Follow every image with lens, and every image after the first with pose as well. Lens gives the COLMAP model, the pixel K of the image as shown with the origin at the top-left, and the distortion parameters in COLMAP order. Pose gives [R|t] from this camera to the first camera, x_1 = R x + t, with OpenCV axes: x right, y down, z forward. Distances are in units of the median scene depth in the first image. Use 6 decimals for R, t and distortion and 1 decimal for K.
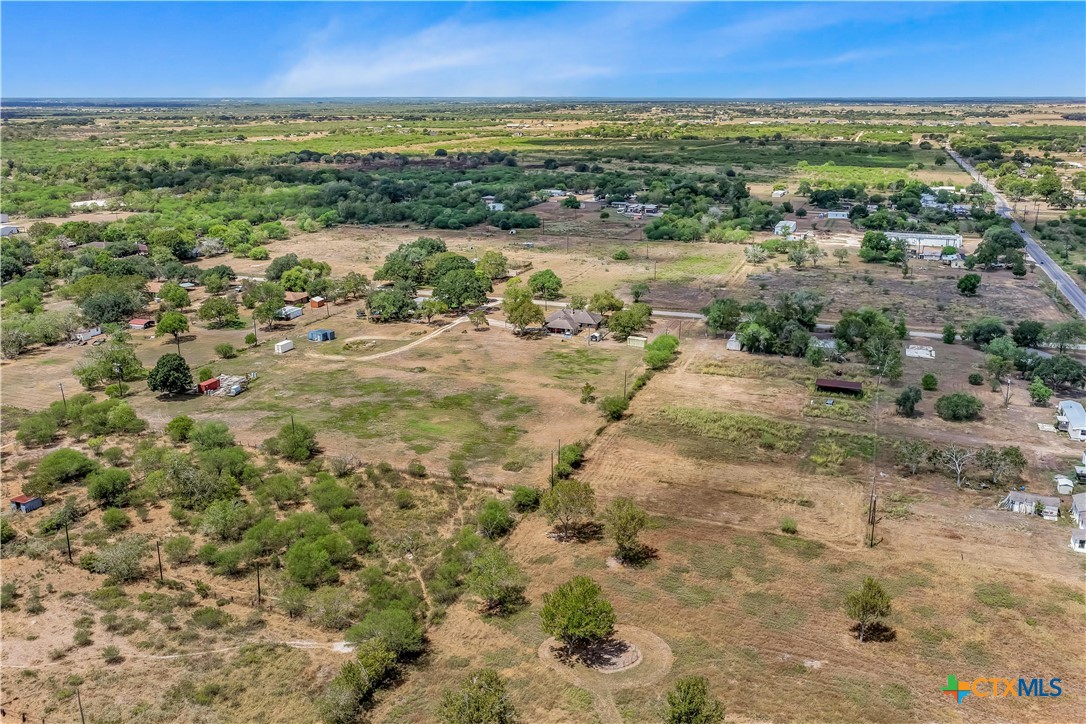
lens RADIAL K [[904.6, 0, 543.0], [0, 904.6, 362.0], [0, 0, 1]] dist [-0.007367, 0.019009]
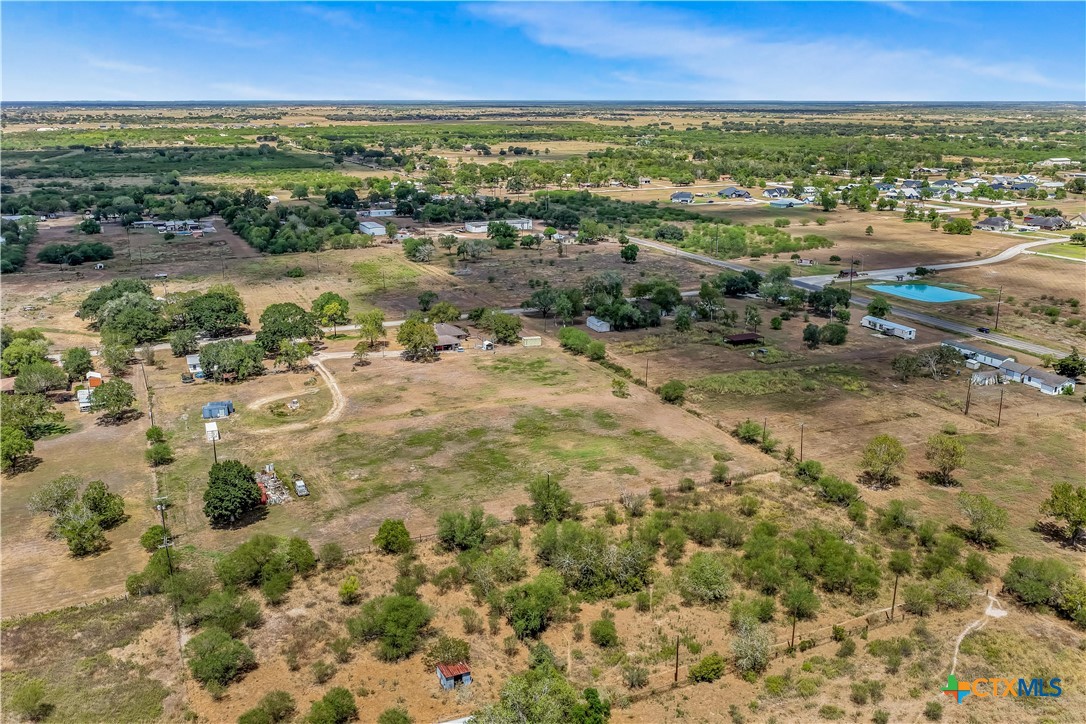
lens RADIAL K [[904.6, 0, 543.0], [0, 904.6, 362.0], [0, 0, 1]] dist [-0.007367, 0.019009]
pose [[0.709947, -0.198044, 0.675836, -0.634608], [0.200366, 0.976788, 0.075755, -0.081307], [-0.675151, 0.081633, 0.733149, 0.276682]]
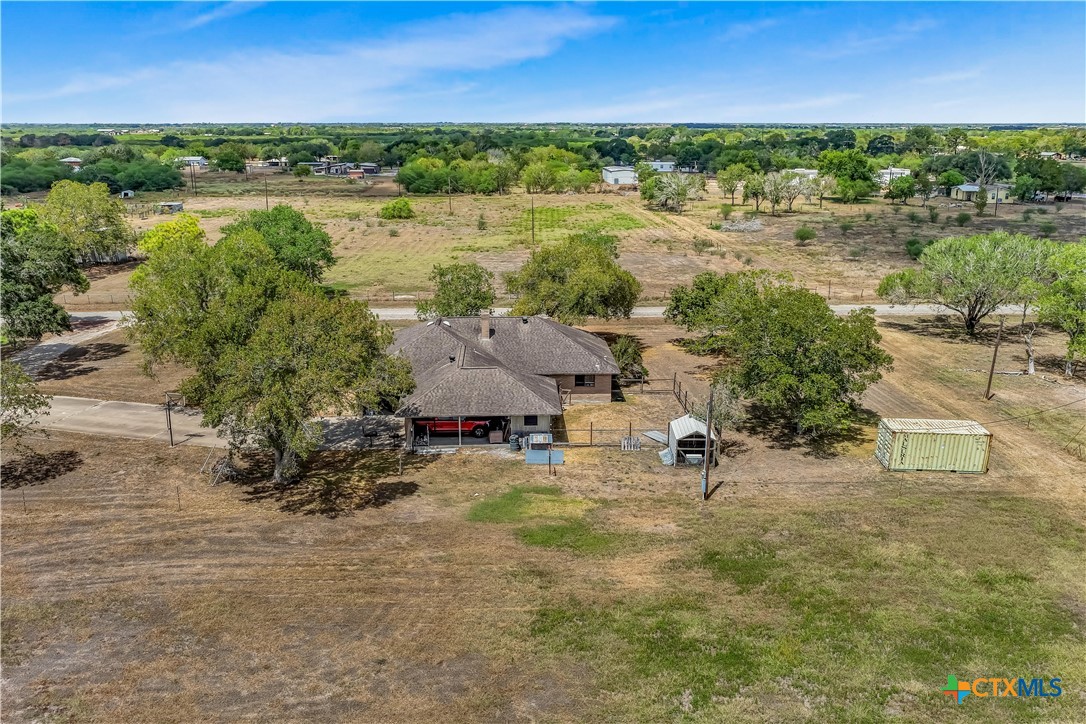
lens RADIAL K [[913.3, 0, 543.0], [0, 913.3, 362.0], [0, 0, 1]] dist [-0.013320, 0.045212]
pose [[0.919301, -0.100678, 0.380459, -0.048096], [0.111897, 0.993692, -0.007423, -0.052294], [-0.377311, 0.049396, 0.924768, 0.937833]]
